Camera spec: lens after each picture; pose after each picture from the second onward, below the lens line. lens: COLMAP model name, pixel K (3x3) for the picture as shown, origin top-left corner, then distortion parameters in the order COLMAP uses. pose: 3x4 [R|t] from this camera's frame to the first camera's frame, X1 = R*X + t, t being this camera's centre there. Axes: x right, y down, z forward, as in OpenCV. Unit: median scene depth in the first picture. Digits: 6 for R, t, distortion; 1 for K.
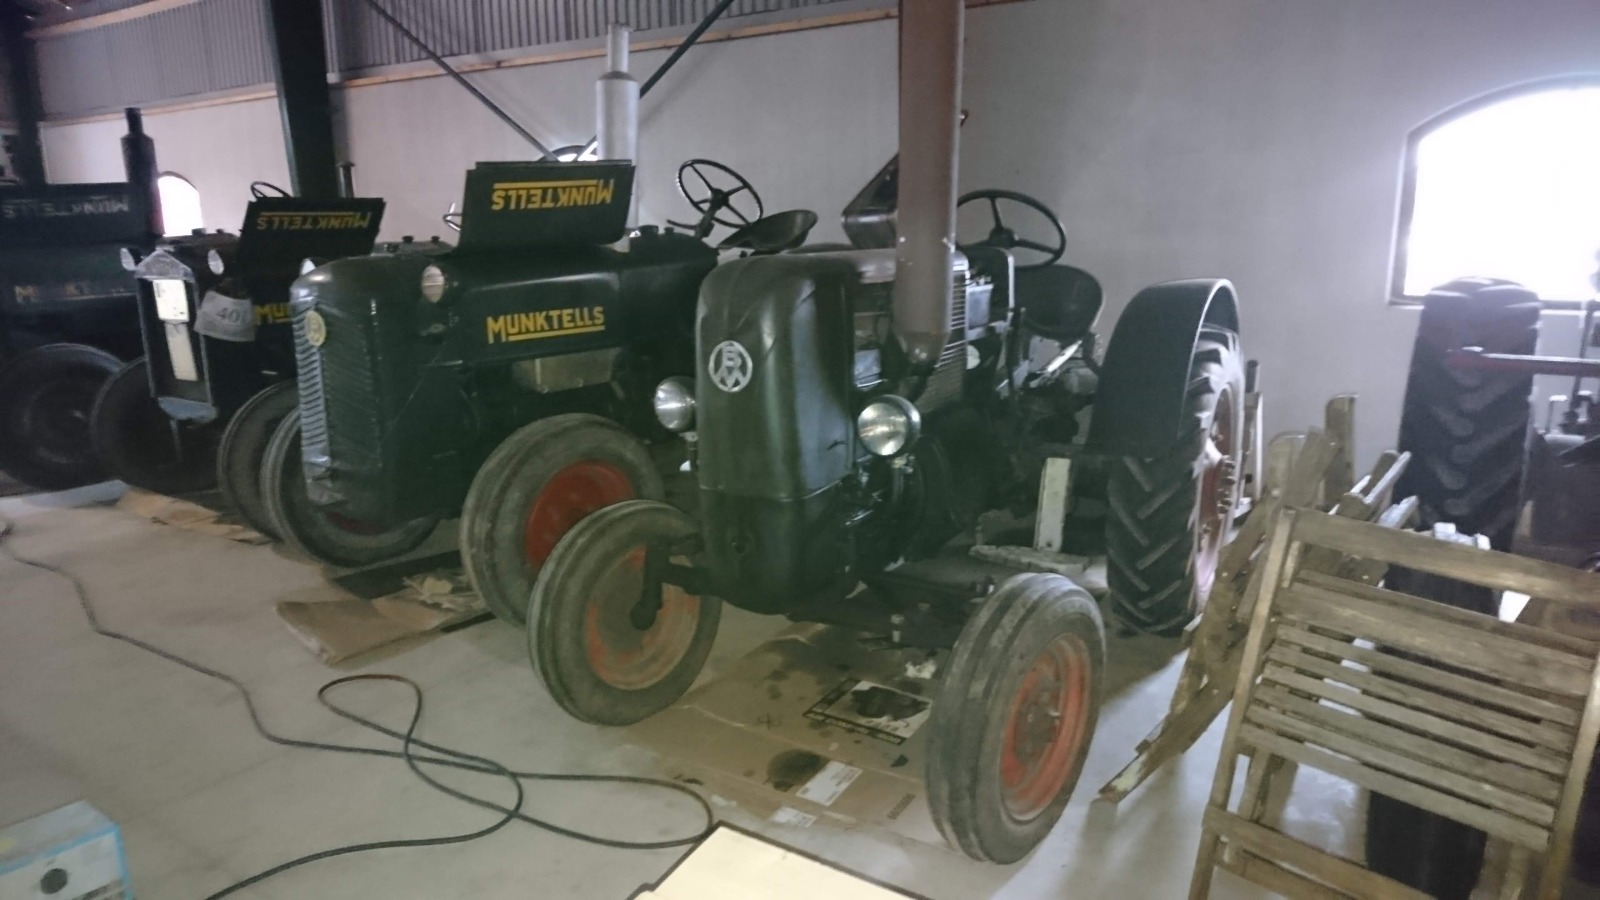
lens RADIAL K [[1006.3, 0, 800.0], [0, 1006.3, 450.0], [0, 0, 1]] dist [0.100334, -0.115865]
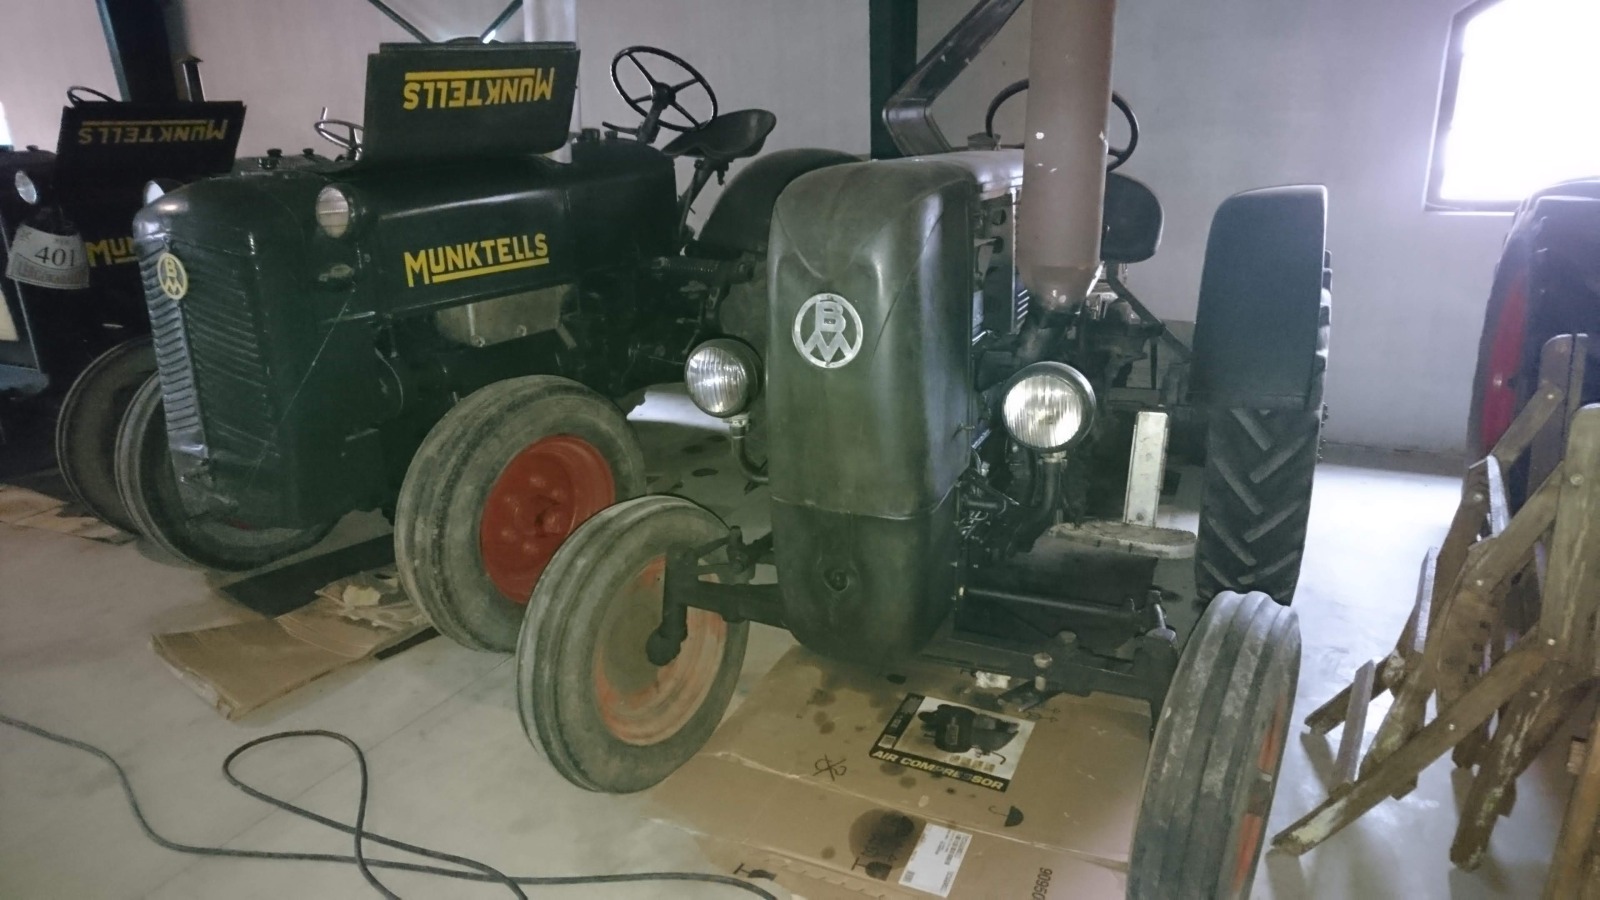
lens RADIAL K [[1026.5, 0, 815.2], [0, 1026.5, 456.3], [0, 0, 1]] dist [0.051017, -0.057304]
pose [[0.992882, -0.048072, 0.108972, -0.099818], [0.038472, 0.995329, 0.088543, -0.038007], [-0.112720, -0.083720, 0.990094, 0.193201]]
